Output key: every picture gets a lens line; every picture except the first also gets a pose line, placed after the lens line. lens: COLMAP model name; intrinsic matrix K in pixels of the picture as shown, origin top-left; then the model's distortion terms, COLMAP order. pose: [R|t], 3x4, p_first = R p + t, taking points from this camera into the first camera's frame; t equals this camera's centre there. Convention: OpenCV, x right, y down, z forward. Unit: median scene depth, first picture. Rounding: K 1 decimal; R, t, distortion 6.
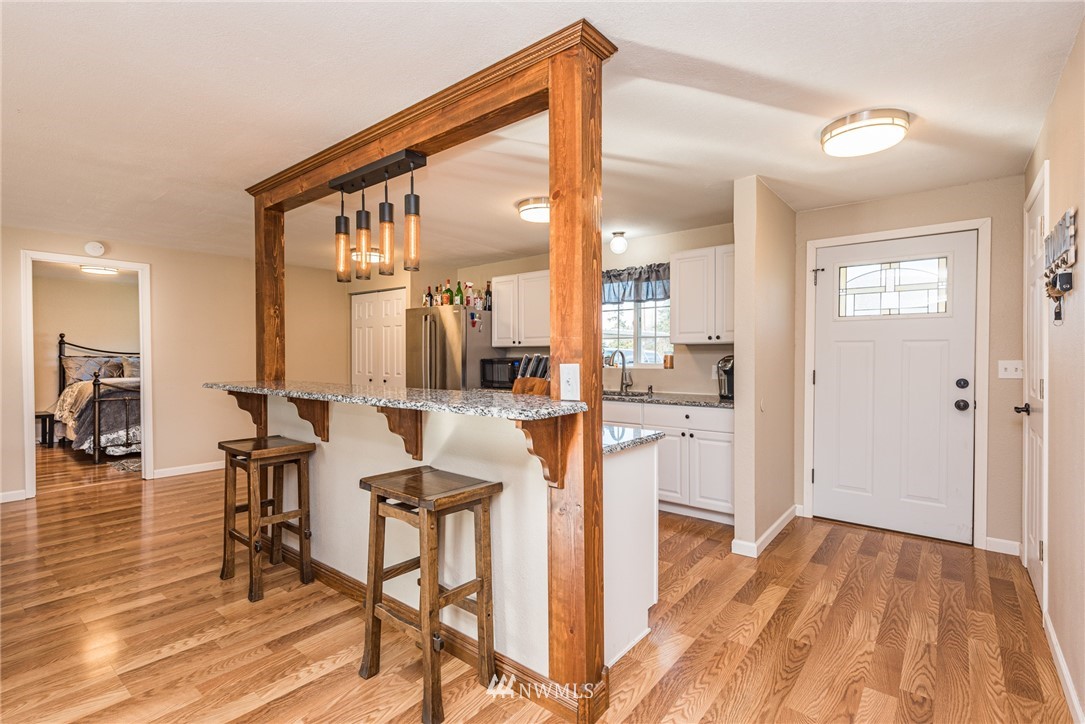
lens RADIAL K [[510.8, 0, 536.1], [0, 510.8, 363.0], [0, 0, 1]] dist [0.015716, -0.005738]
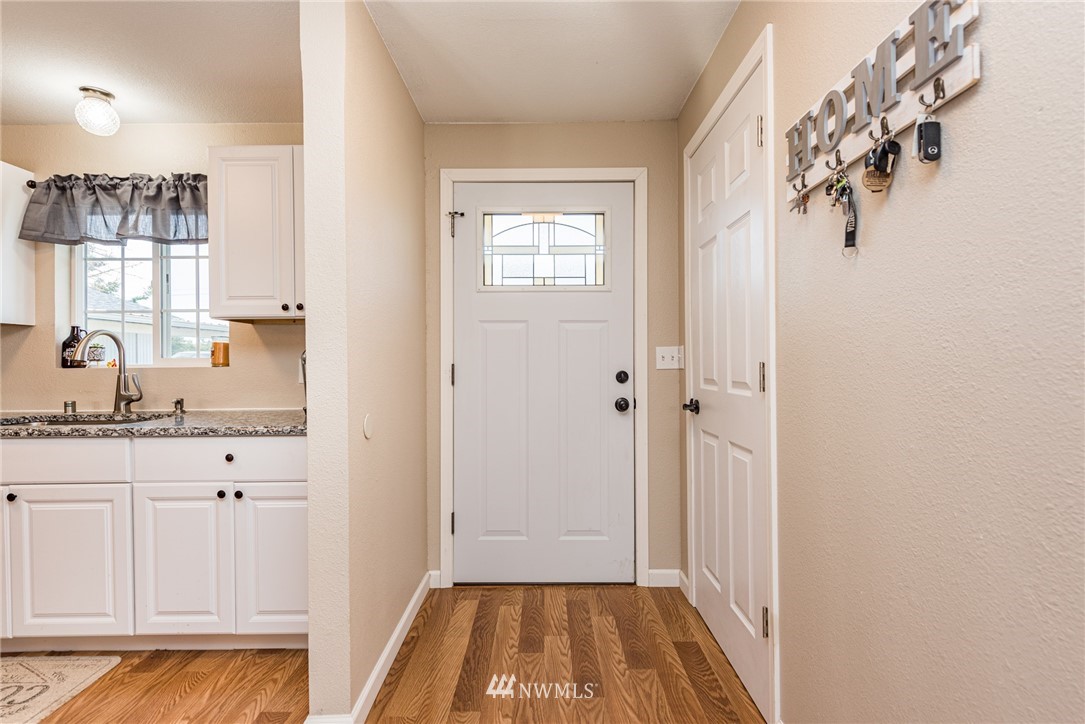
lens RADIAL K [[510.8, 0, 545.6], [0, 510.8, 362.6], [0, 0, 1]] dist [0.015716, -0.005738]
pose [[0.774128, -0.004115, 0.633015, 0.236112], [0.014637, 0.999828, -0.011400, 0.024096], [-0.632859, 0.018090, 0.774055, 0.450279]]
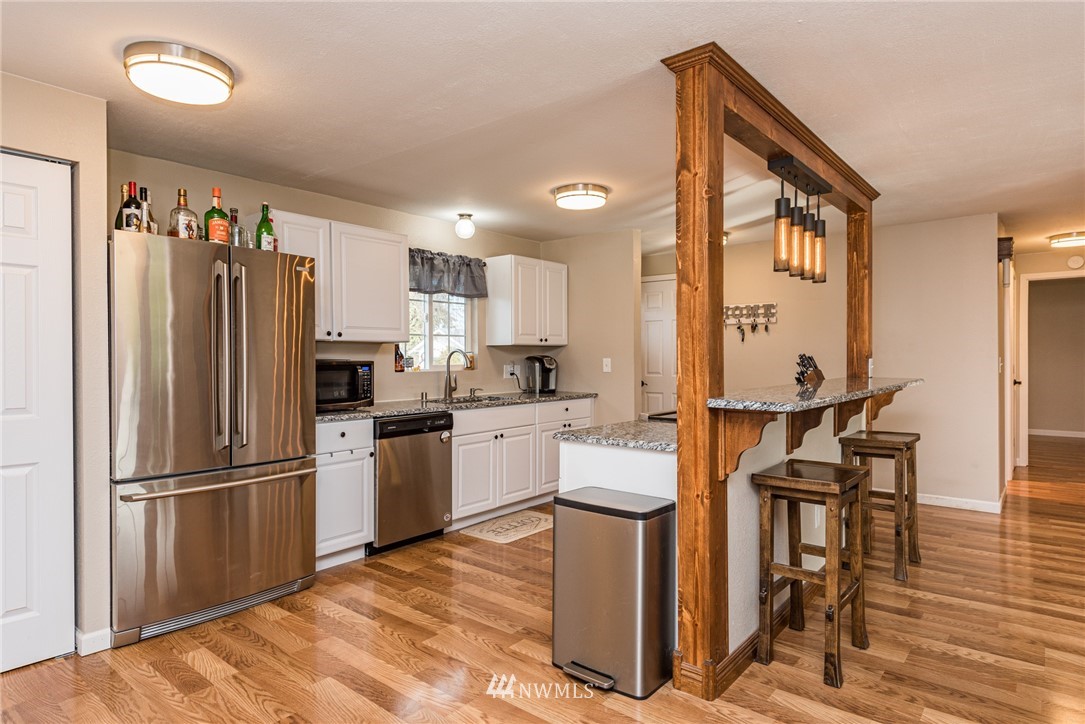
lens RADIAL K [[621.8, 0, 548.2], [0, 621.8, 361.3], [0, 0, 1]] dist [0.012661, -0.004264]
pose [[-0.012231, -0.003635, 0.999919, -1.176530], [0.019018, 0.999812, 0.003867, -0.009132], [-0.999744, 0.019064, -0.012159, 1.148388]]
